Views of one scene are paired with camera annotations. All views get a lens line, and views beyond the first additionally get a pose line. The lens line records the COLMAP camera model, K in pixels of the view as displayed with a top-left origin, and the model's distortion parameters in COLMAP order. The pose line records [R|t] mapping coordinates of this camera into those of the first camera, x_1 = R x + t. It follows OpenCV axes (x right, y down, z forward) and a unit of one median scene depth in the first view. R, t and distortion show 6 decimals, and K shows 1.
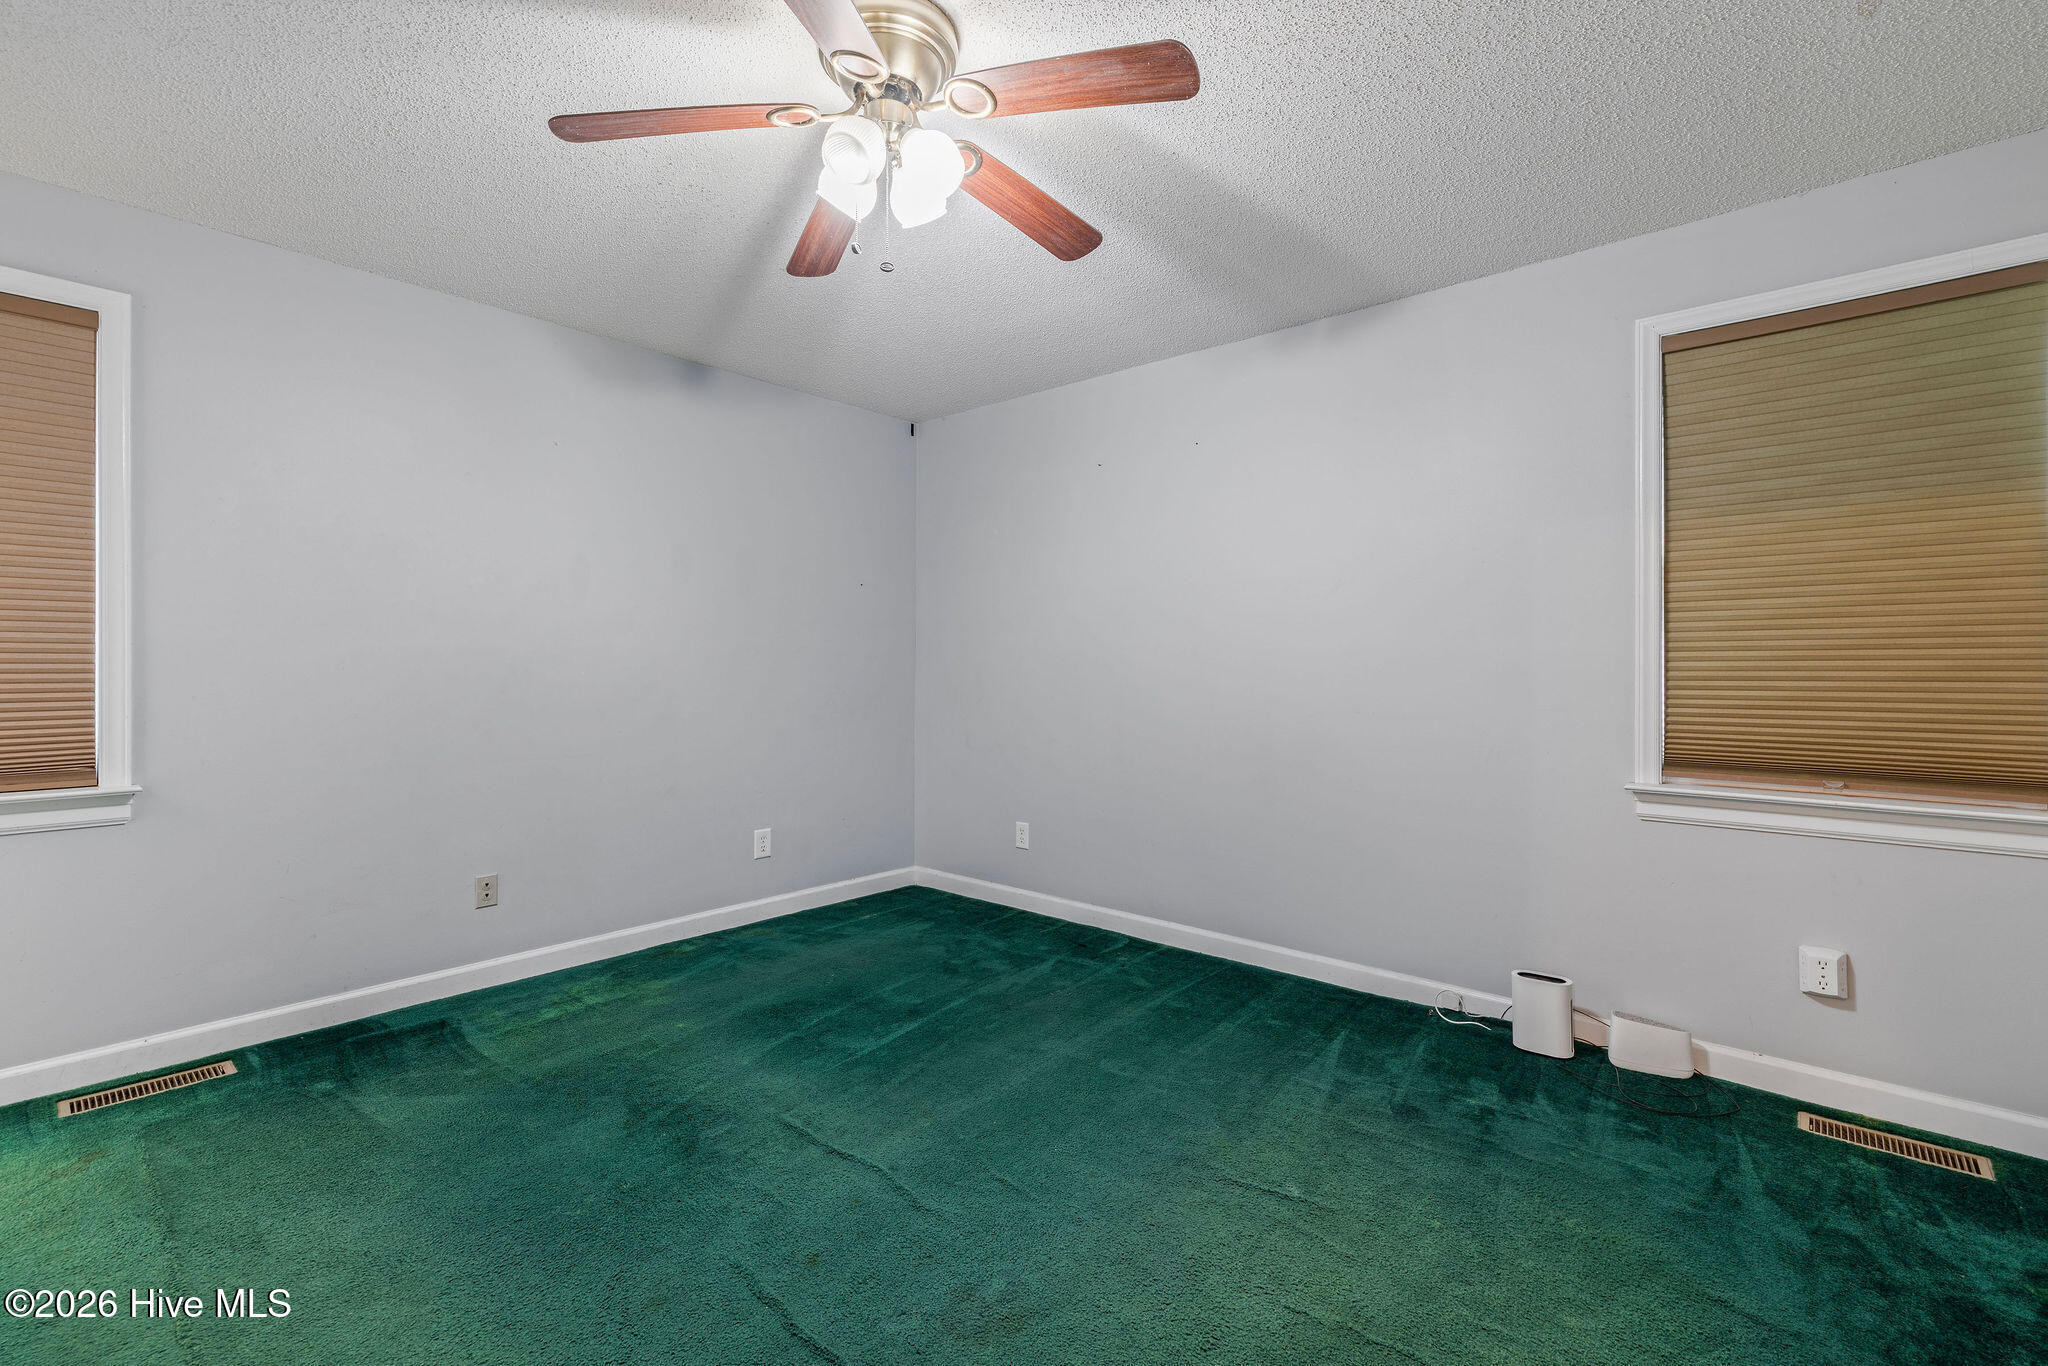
lens RADIAL K [[888.9, 0, 1028.1], [0, 888.9, 664.6], [0, 0, 1]] dist [0.000962, -0.000094]
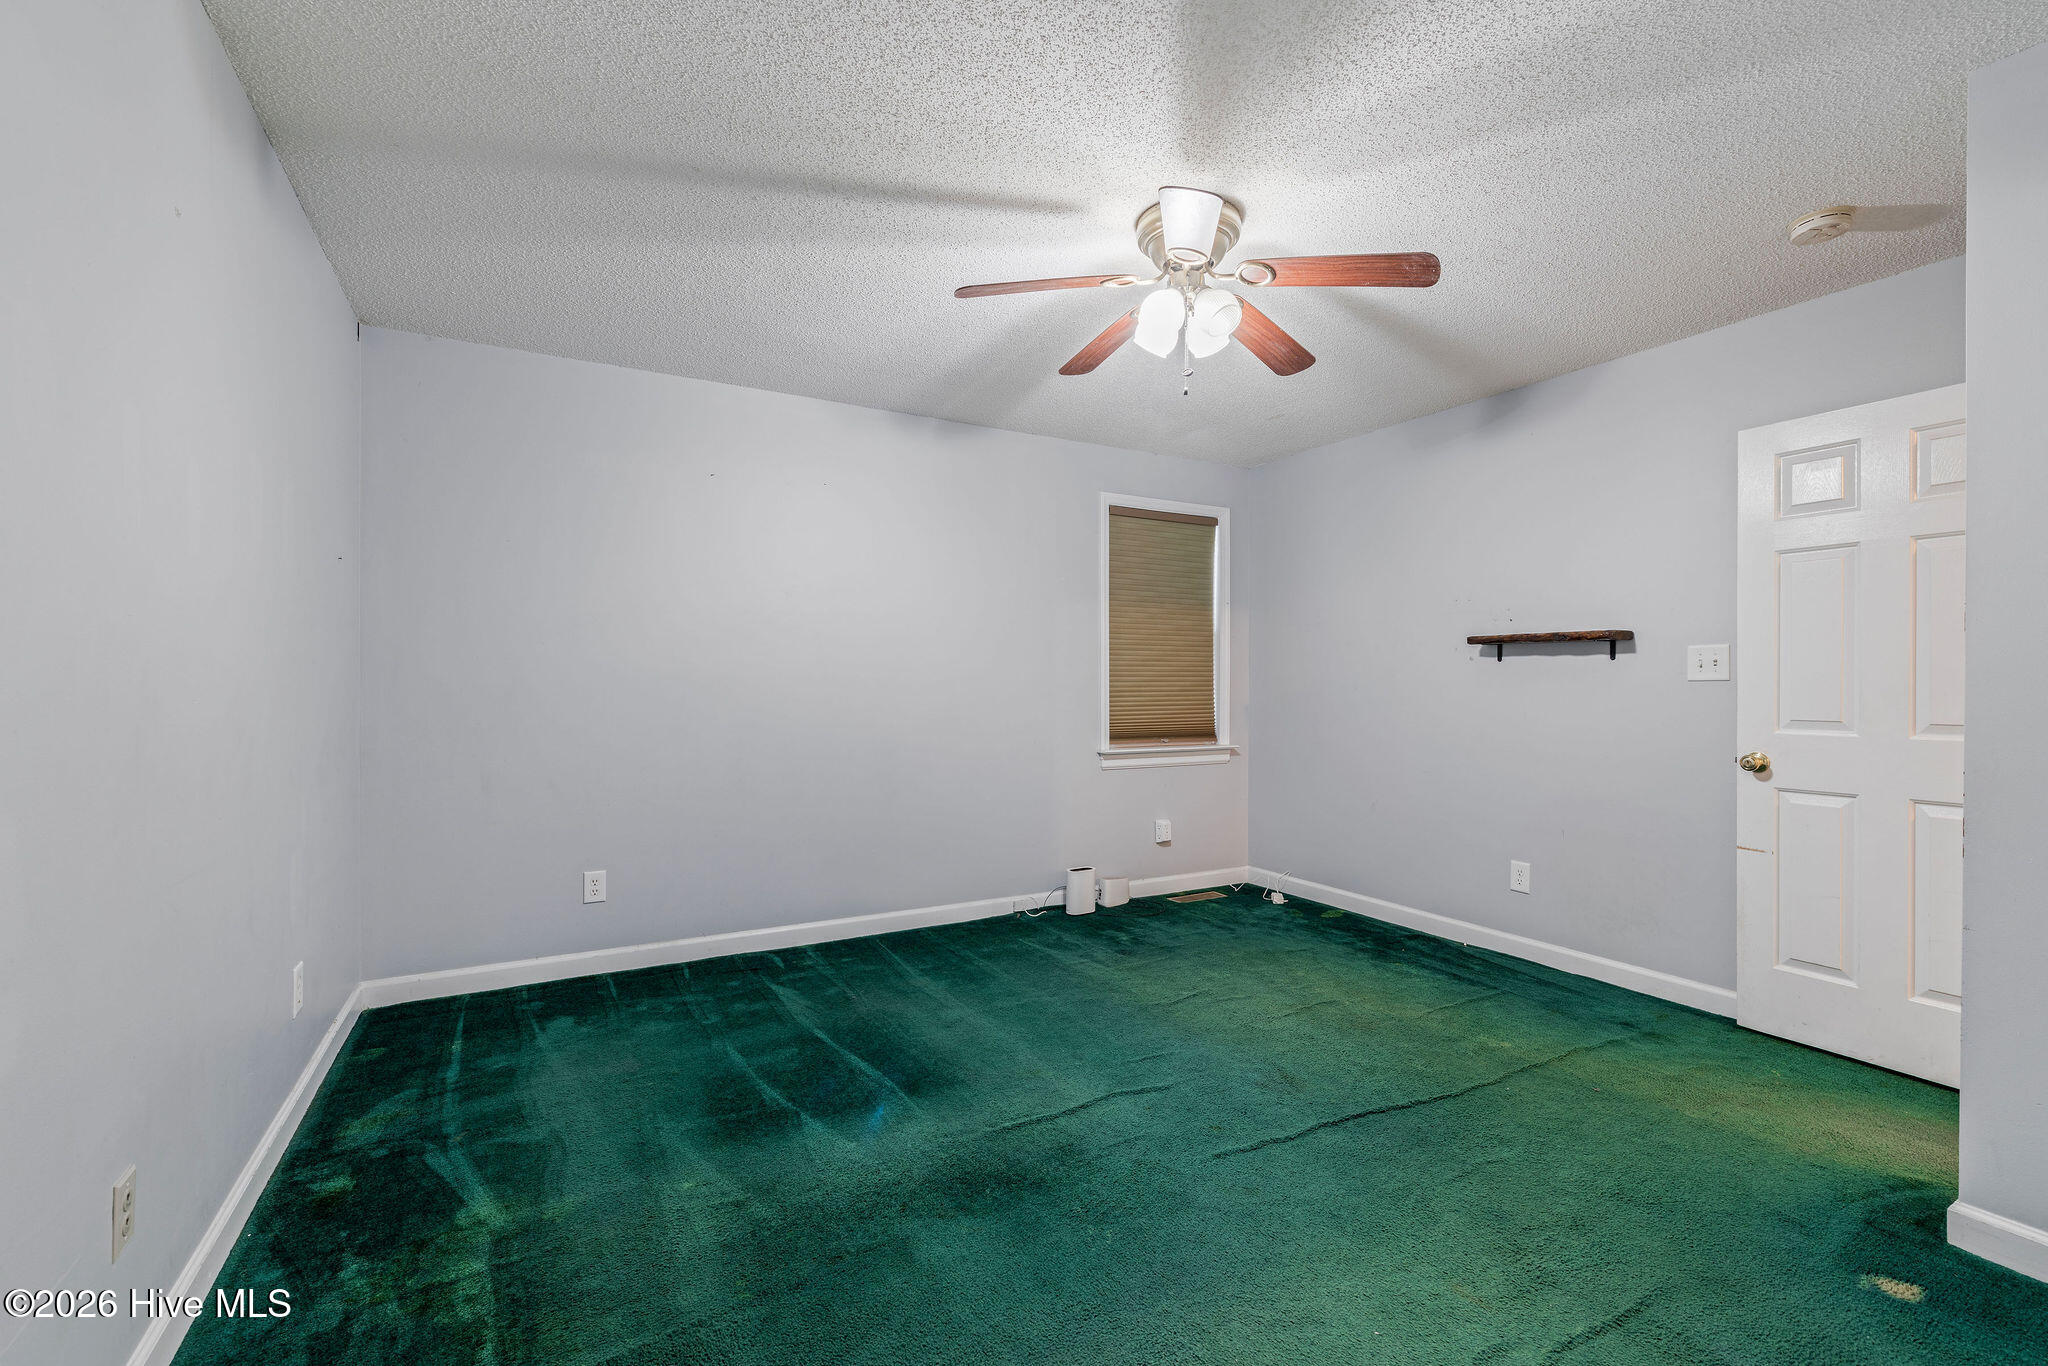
lens RADIAL K [[888.9, 0, 1029.4], [0, 888.9, 682.3], [0, 0, 1]] dist [0.000962, -0.000094]
pose [[0.330964, 0.000080, 0.943643, -1.052803], [-0.003322, 0.999994, 0.001080, -0.003883], [-0.943638, -0.003492, 0.330962, 0.539397]]
